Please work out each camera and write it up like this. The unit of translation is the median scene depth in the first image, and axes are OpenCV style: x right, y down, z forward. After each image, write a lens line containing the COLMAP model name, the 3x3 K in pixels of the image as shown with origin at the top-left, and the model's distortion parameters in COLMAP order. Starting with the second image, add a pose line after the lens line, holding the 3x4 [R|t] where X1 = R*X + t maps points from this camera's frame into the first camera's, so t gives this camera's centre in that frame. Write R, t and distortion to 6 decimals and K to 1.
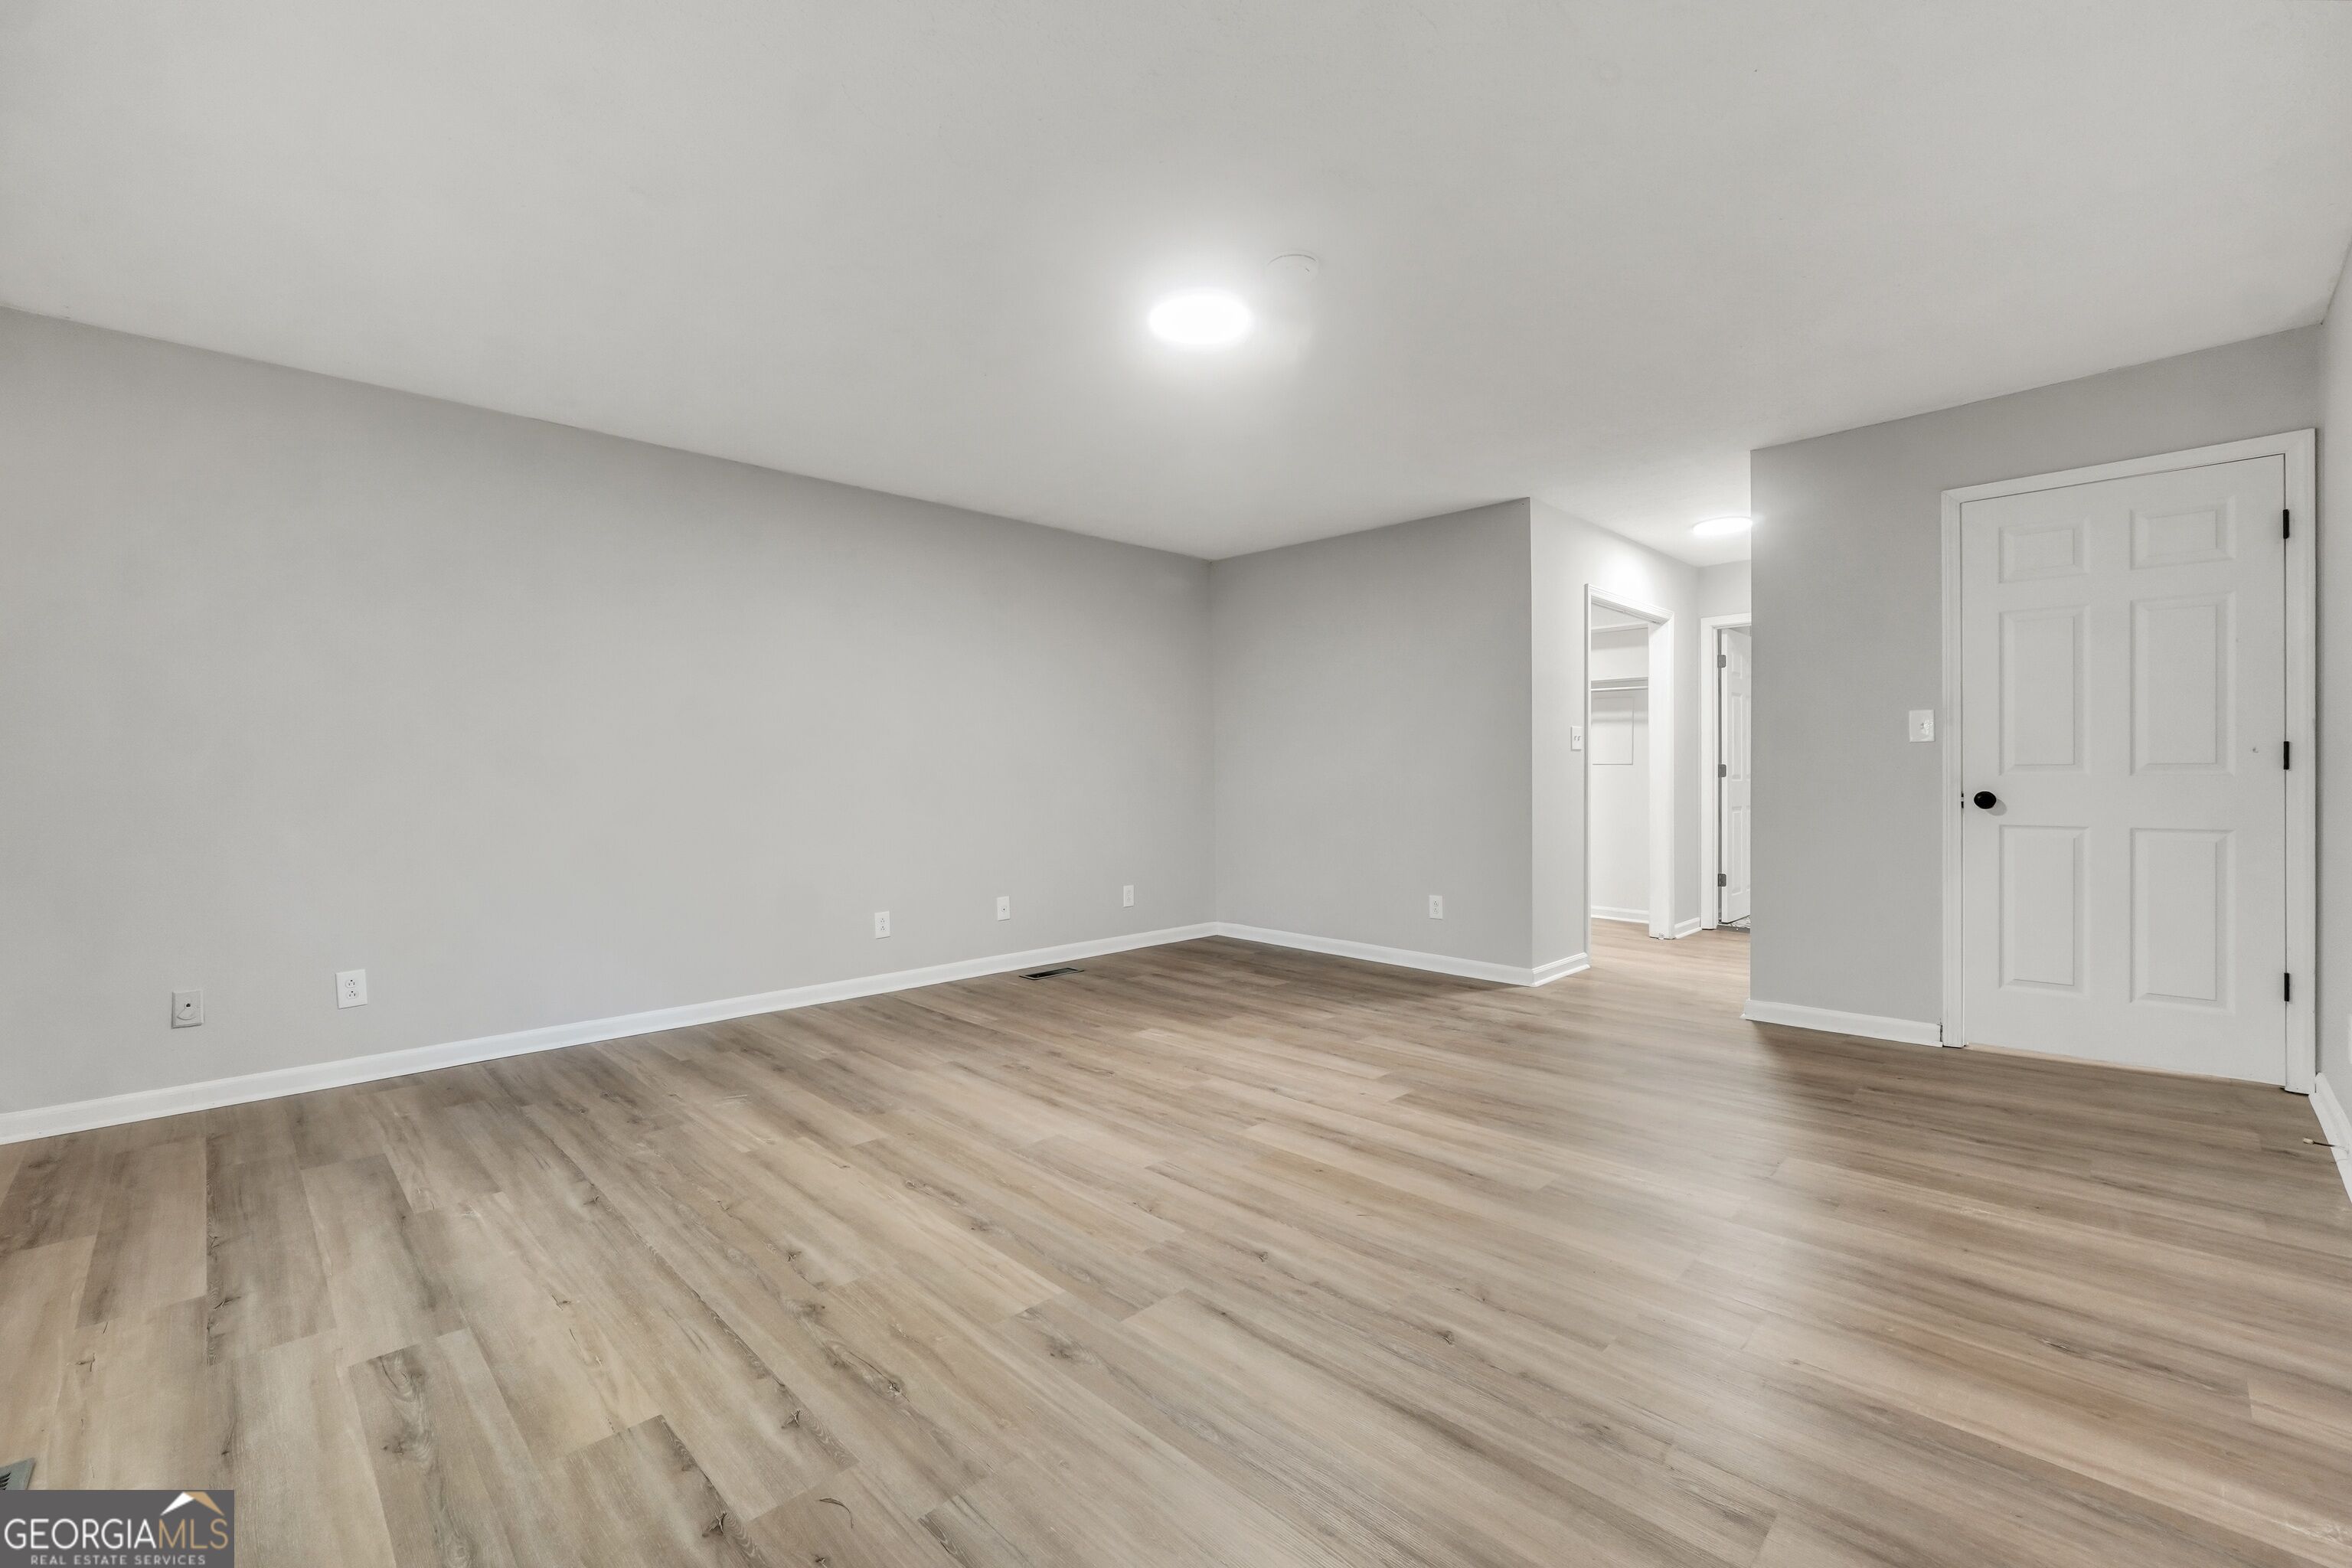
lens RADIAL K [[994.2, 0, 1158.4], [0, 994.2, 768.1], [0, 0, 1]] dist [-0.019175, 0.007257]
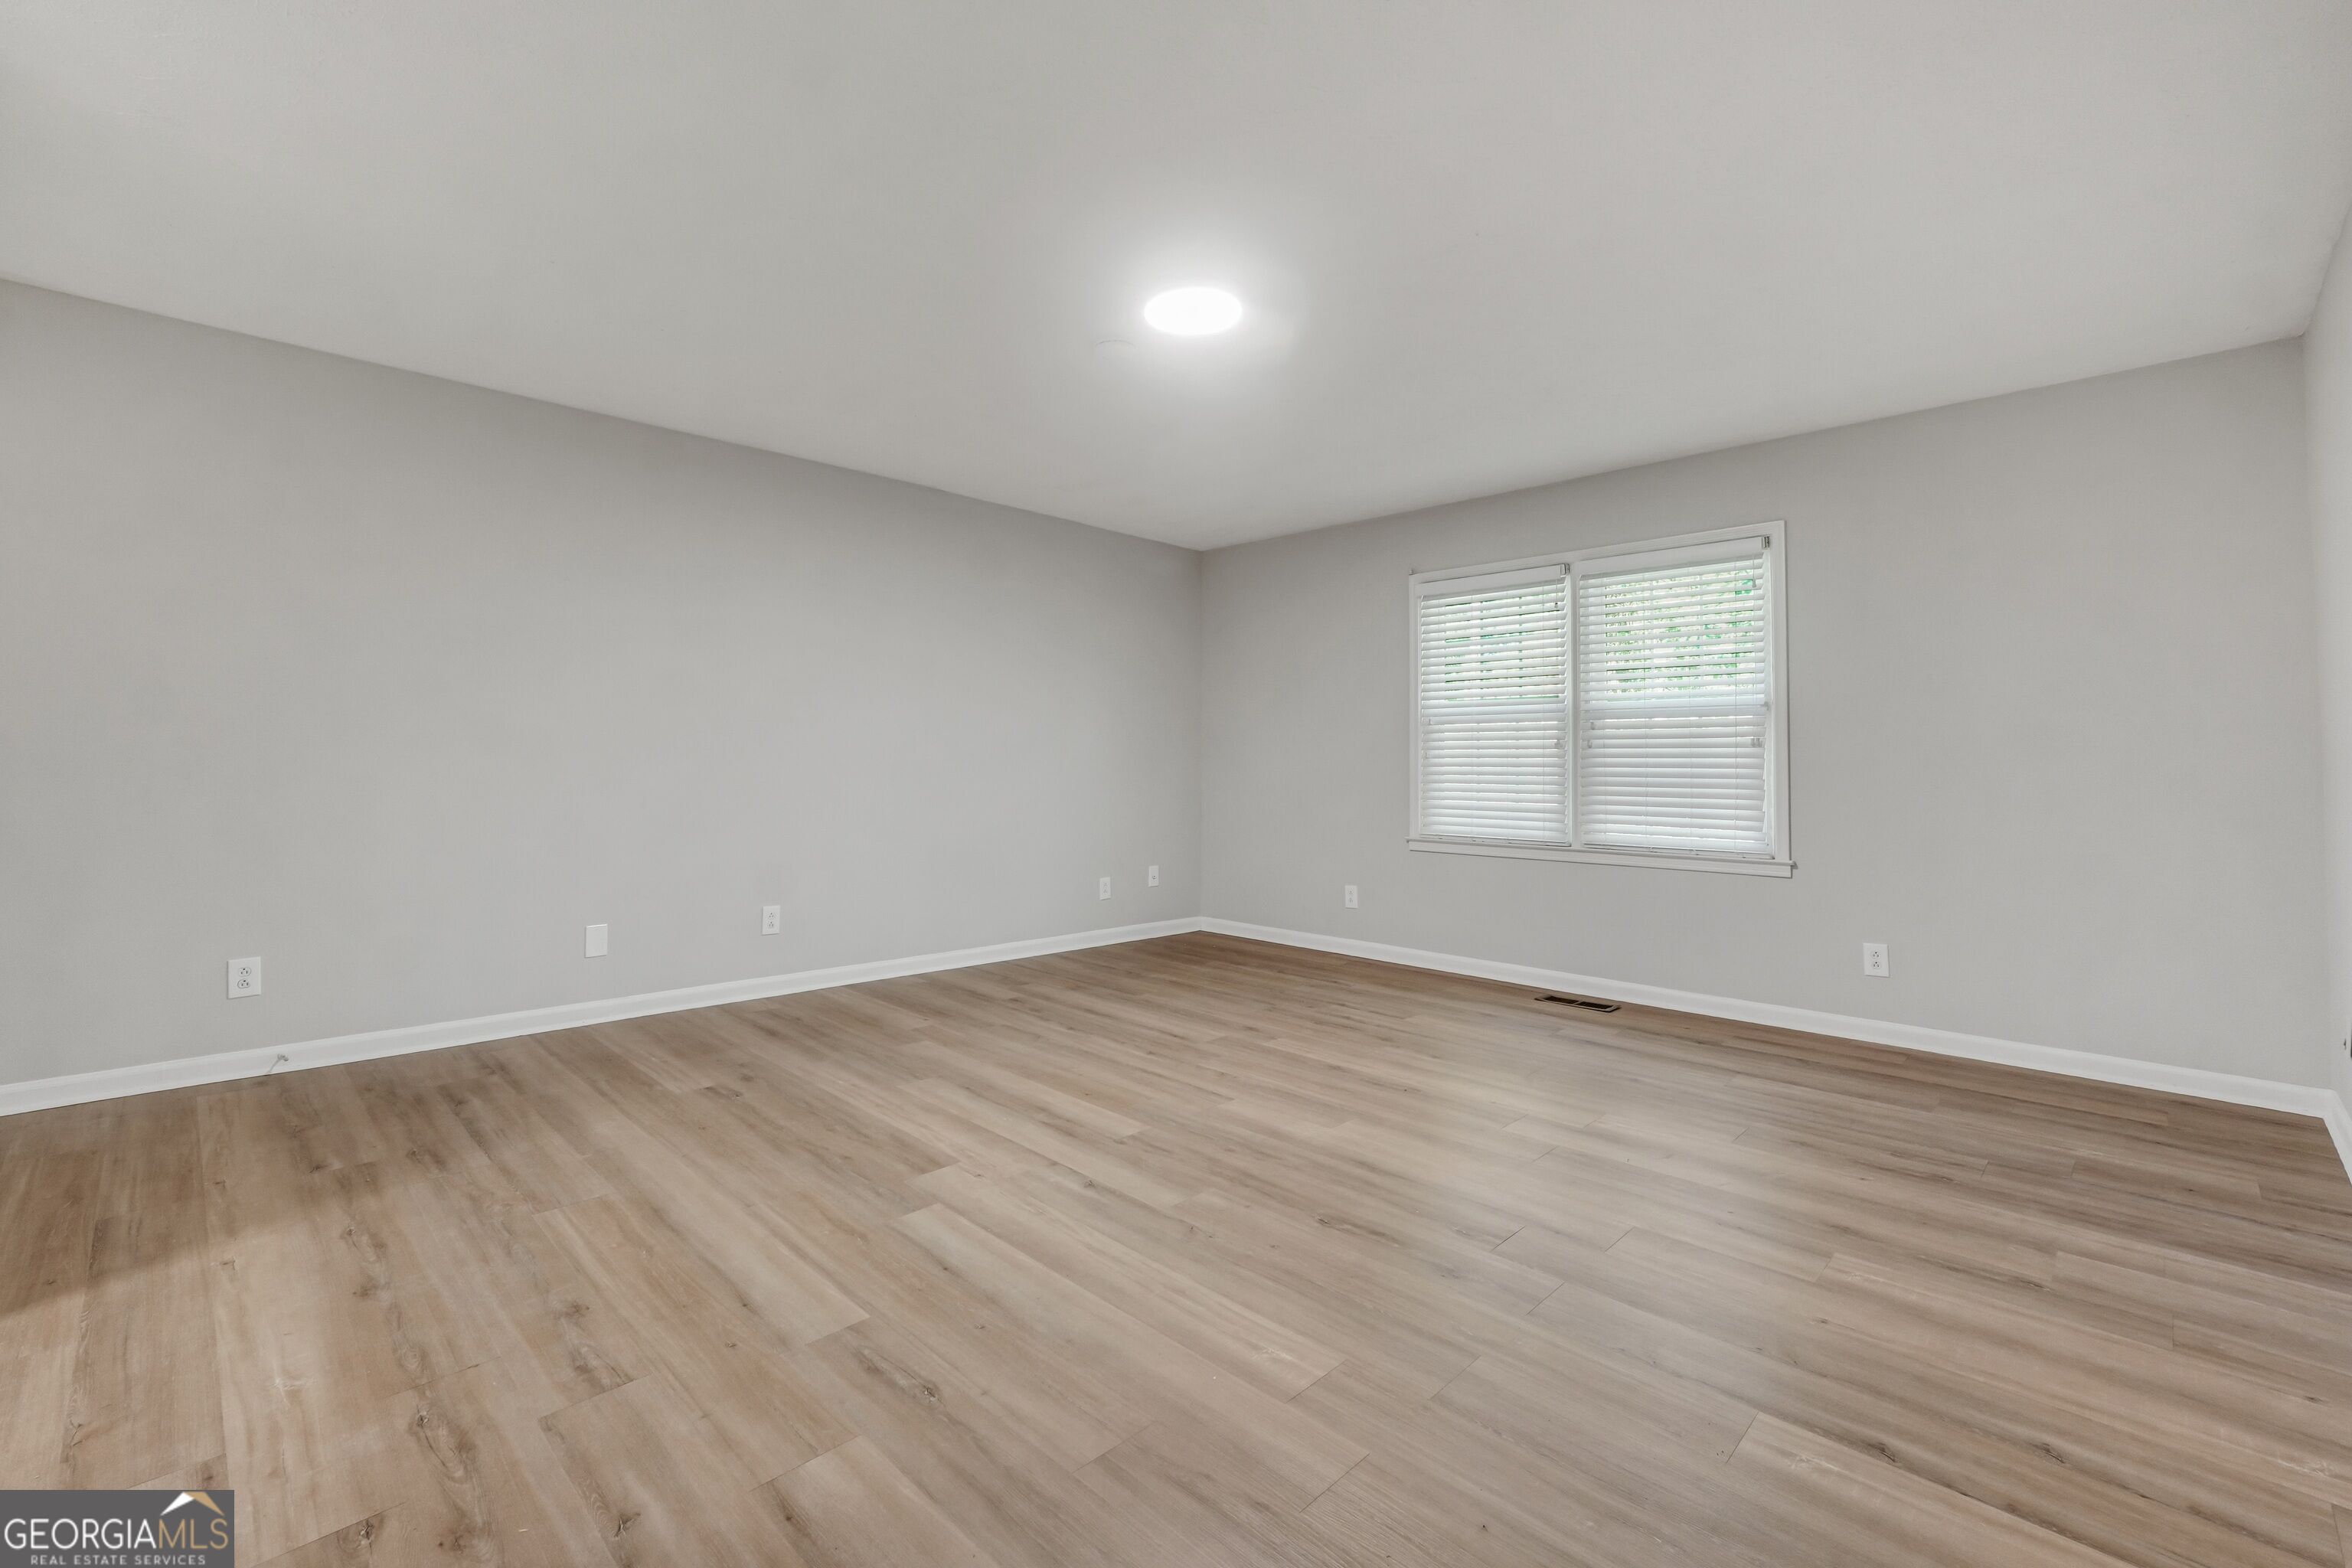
lens RADIAL K [[989.6, 0, 1160.3], [0, 989.6, 767.1], [0, 0, 1]] dist [-0.020595, 0.006744]
pose [[-0.999873, -0.003845, -0.015491, 0.083722], [-0.003934, 0.999976, 0.005763, 0.003747], [0.015468, 0.005823, -0.999863, 1.931283]]
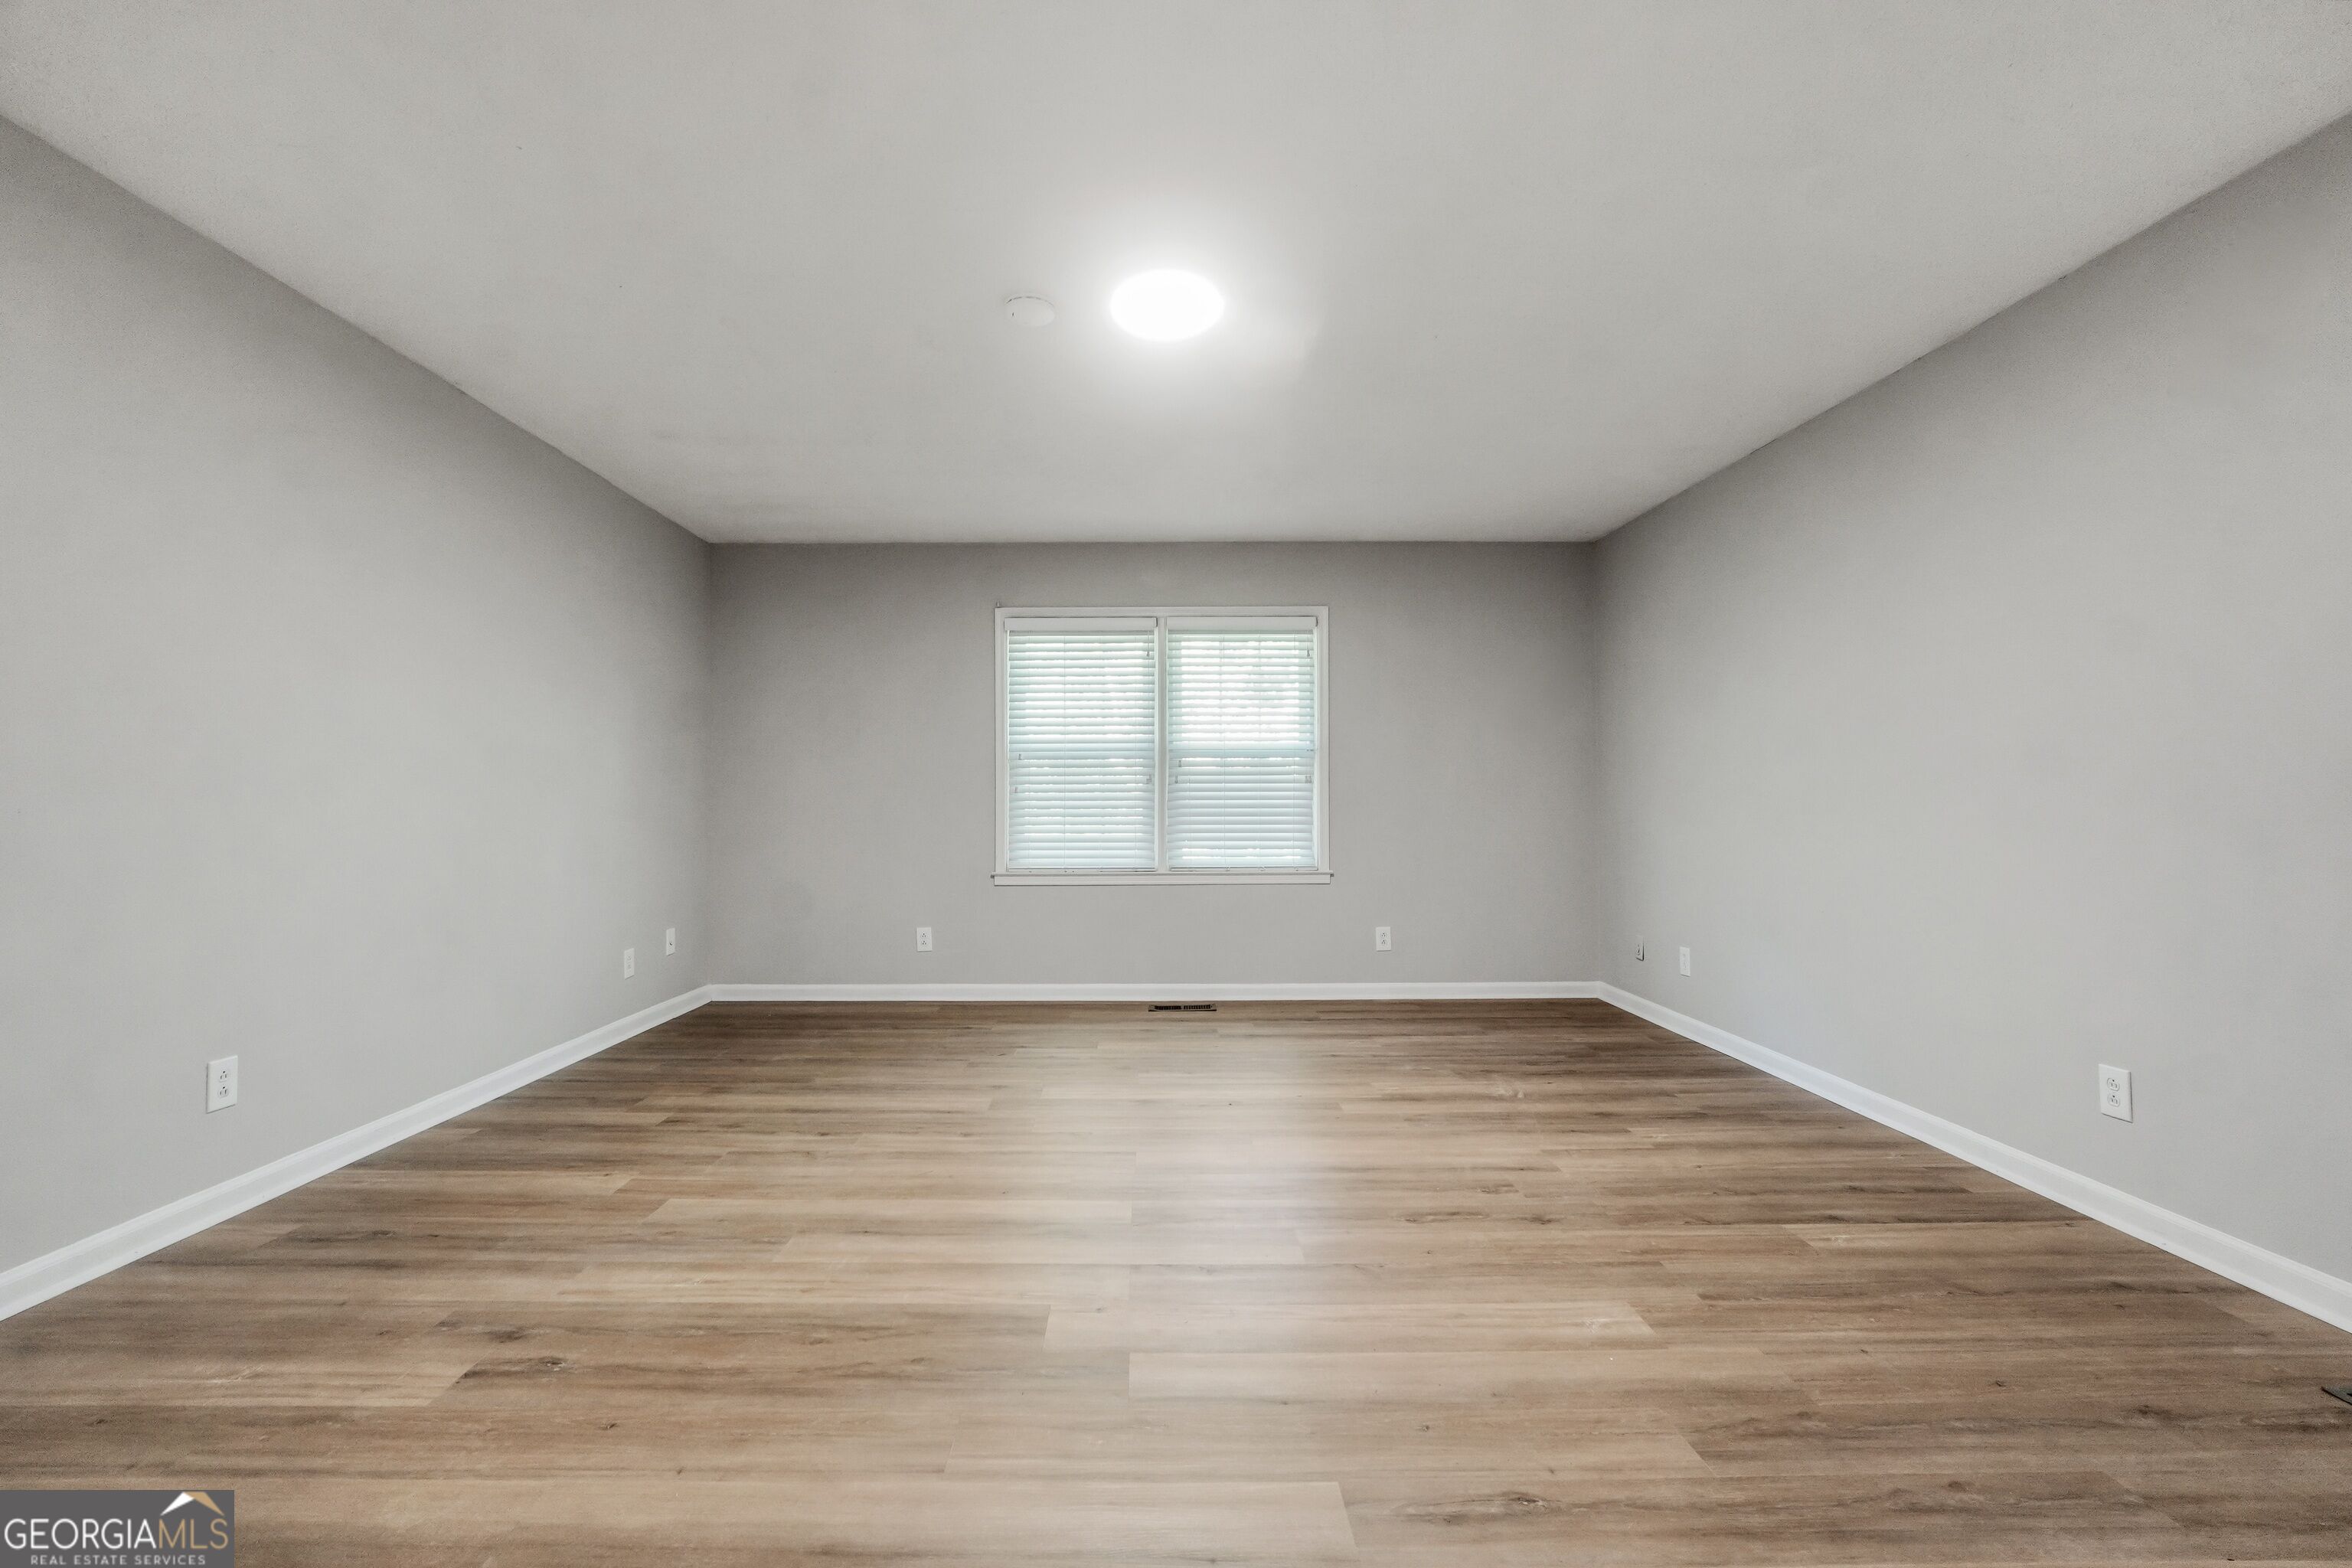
lens RADIAL K [[982.0, 0, 1144.9], [0, 982.0, 826.6], [0, 0, 1]] dist [-0.014346, 0.000186]
pose [[-0.692940, 0.022970, -0.720629, 0.680321], [0.003225, 0.999581, 0.028761, 0.006833], [0.720988, 0.017606, -0.692724, 1.572844]]
